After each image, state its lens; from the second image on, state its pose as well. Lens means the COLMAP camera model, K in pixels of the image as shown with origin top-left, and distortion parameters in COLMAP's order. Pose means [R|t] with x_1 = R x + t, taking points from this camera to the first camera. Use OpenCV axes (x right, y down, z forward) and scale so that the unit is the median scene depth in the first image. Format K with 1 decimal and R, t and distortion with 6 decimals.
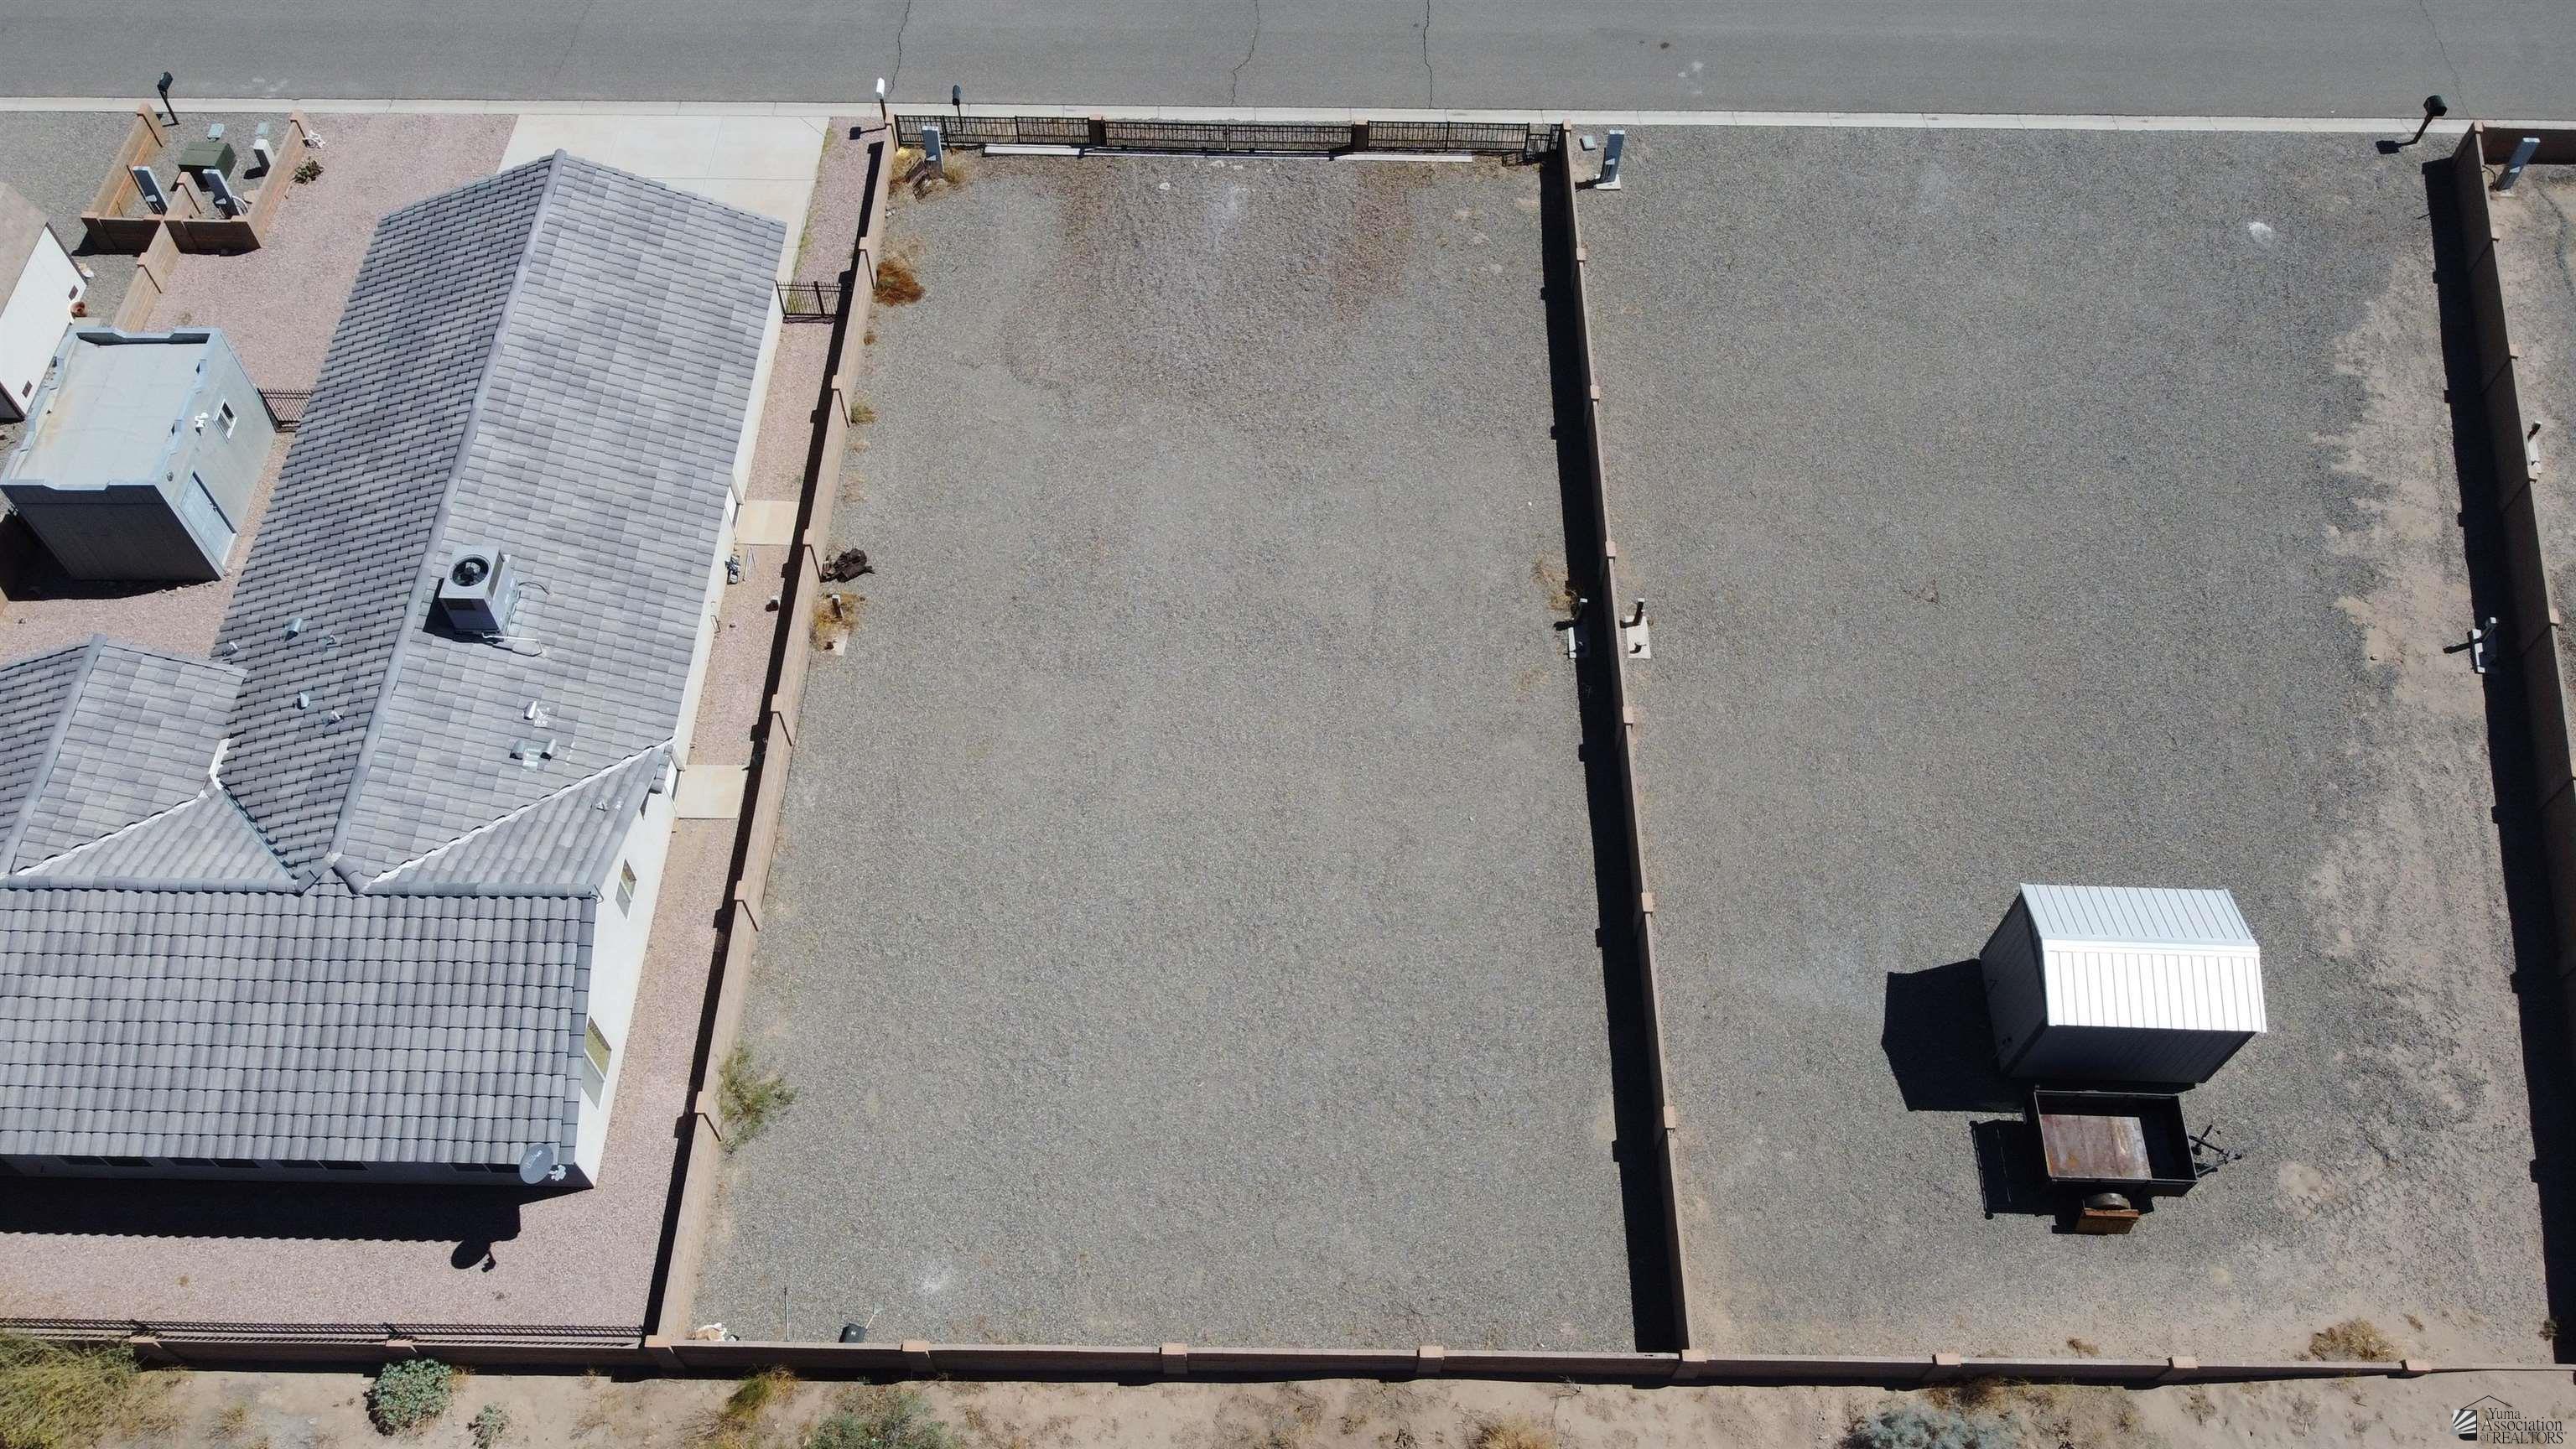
lens RADIAL K [[1929.6, 0, 1301.2], [0, 1929.6, 724.6], [0, 0, 1]] dist [-0.003721, -0.000063]
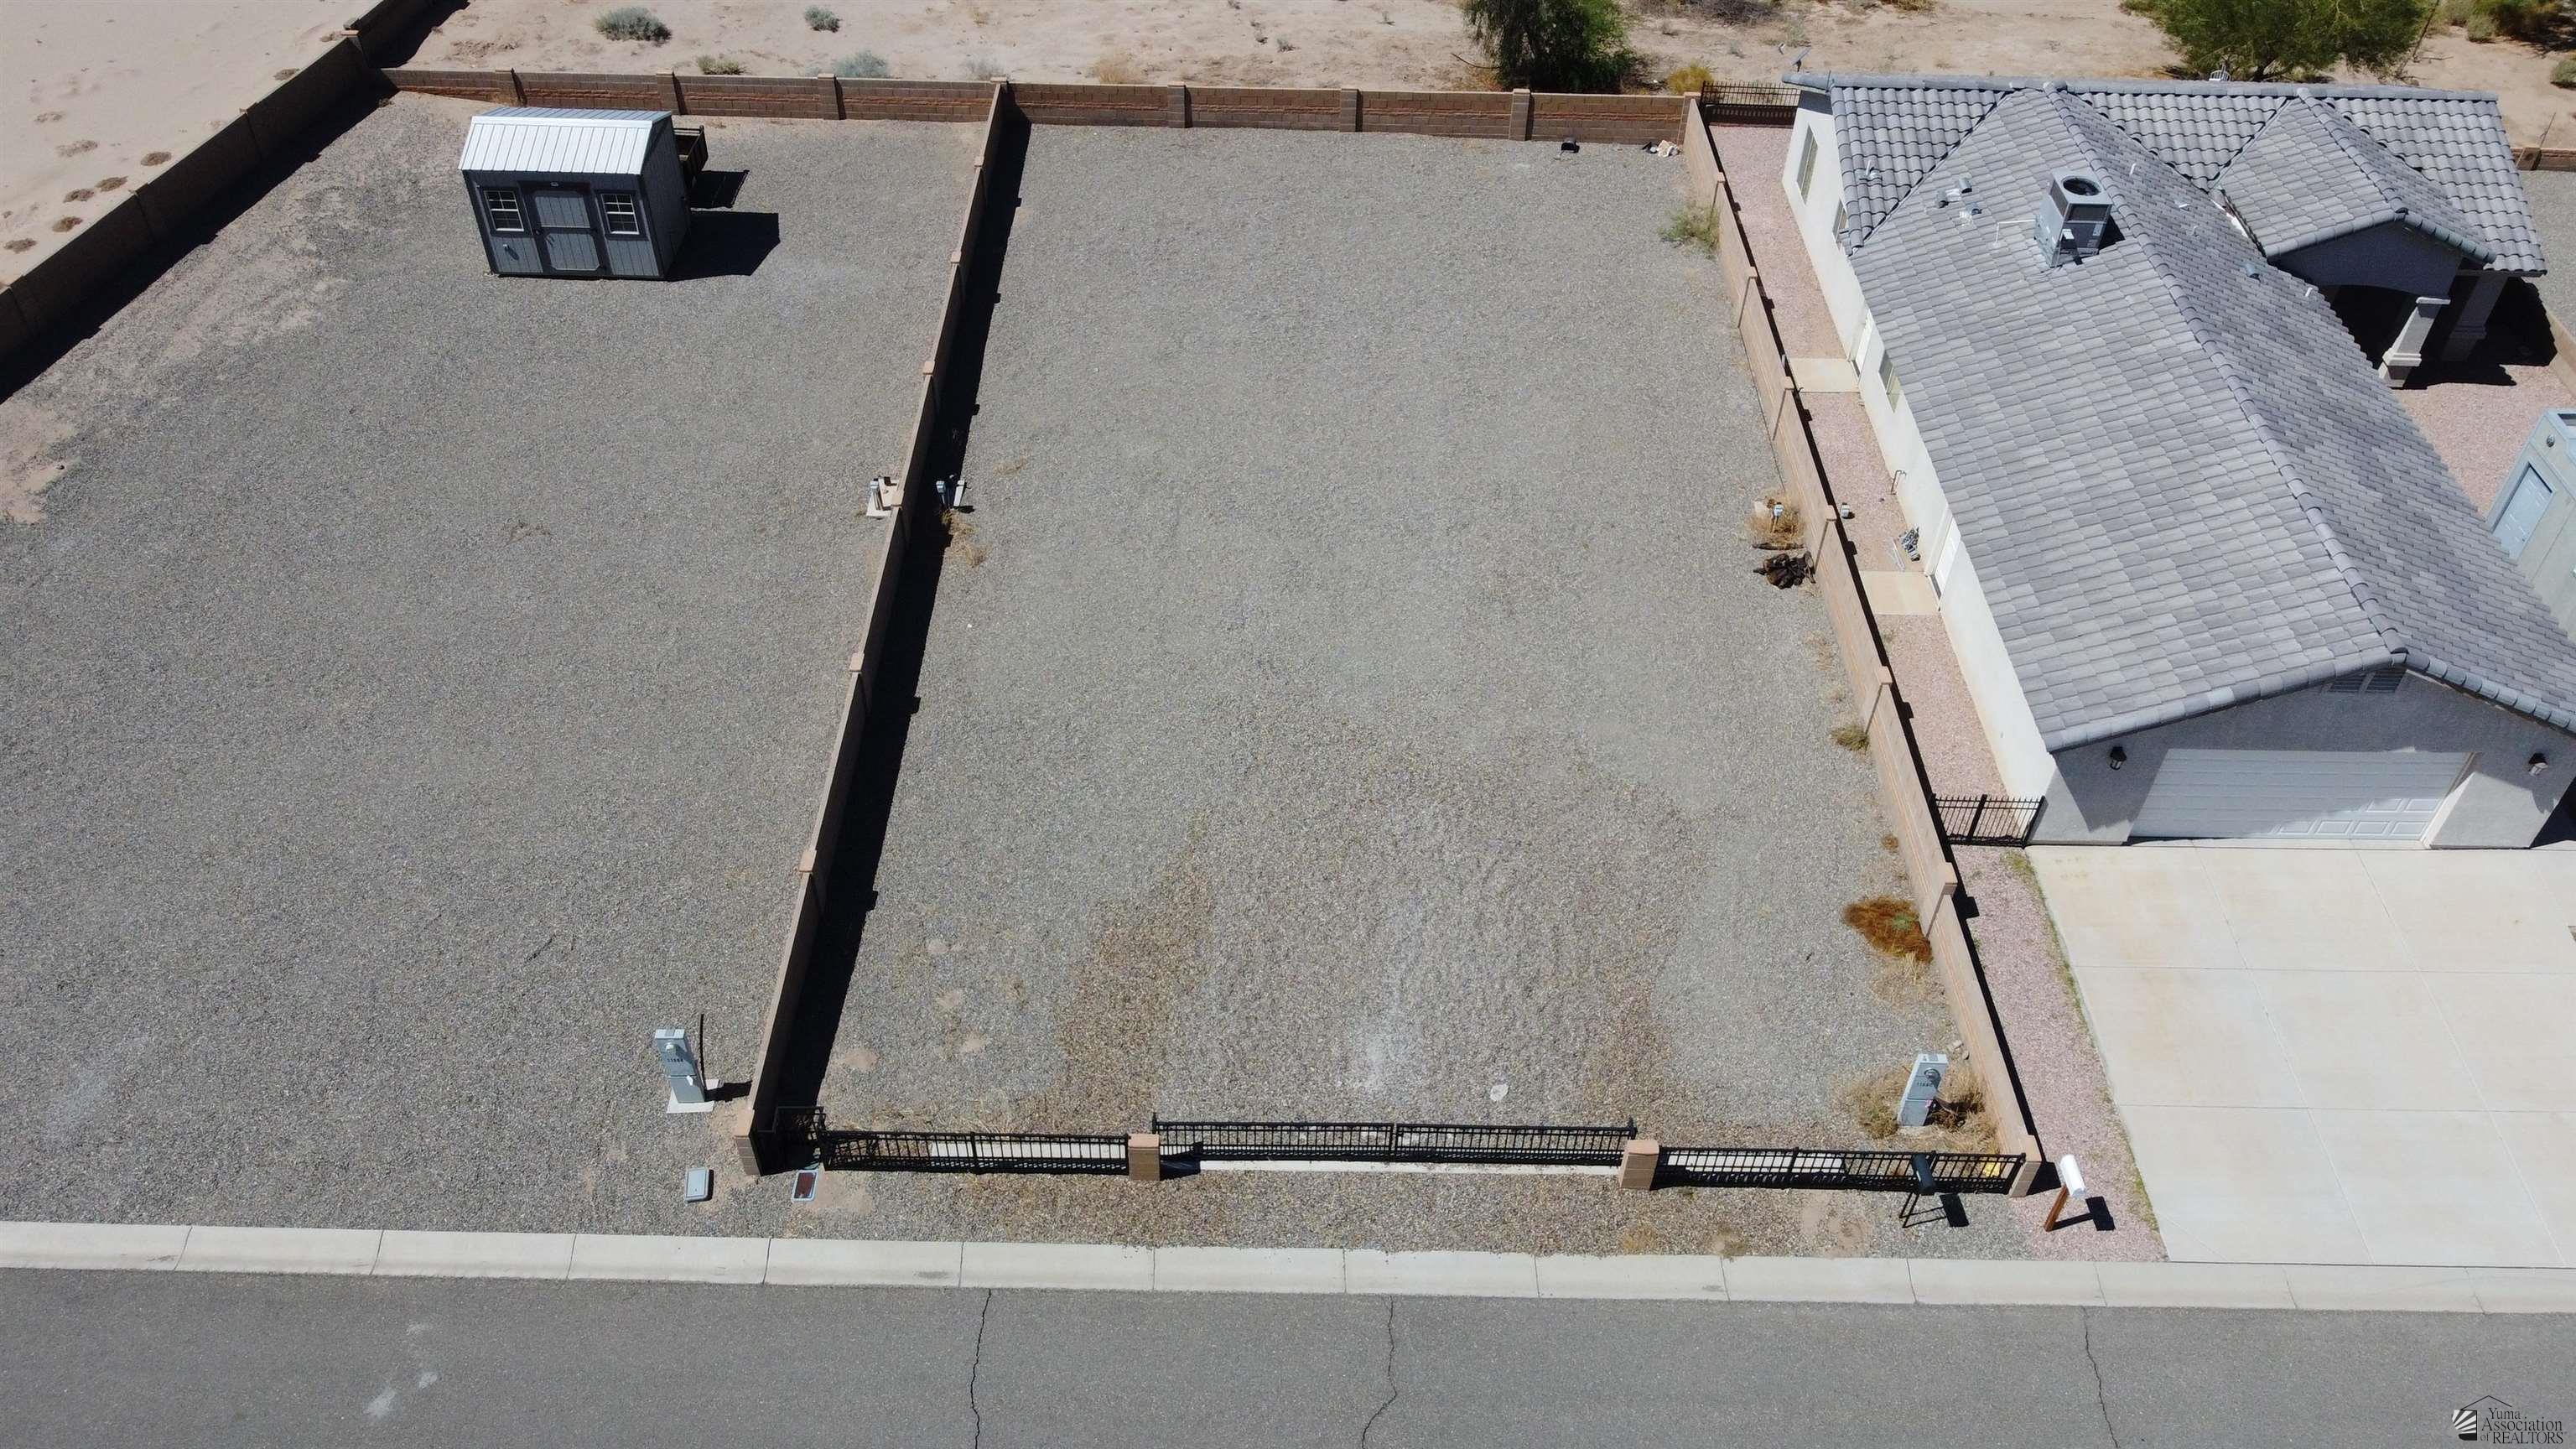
lens RADIAL K [[1968.6, 0, 1291.2], [0, 1968.6, 713.5], [0, 0, 1]] dist [-0.008897, 0.003175]
pose [[-0.999065, -0.026220, -0.034389, 0.013721], [-0.029425, -0.170593, 0.984902, -0.938413], [-0.031691, 0.984993, 0.169662, 0.911871]]
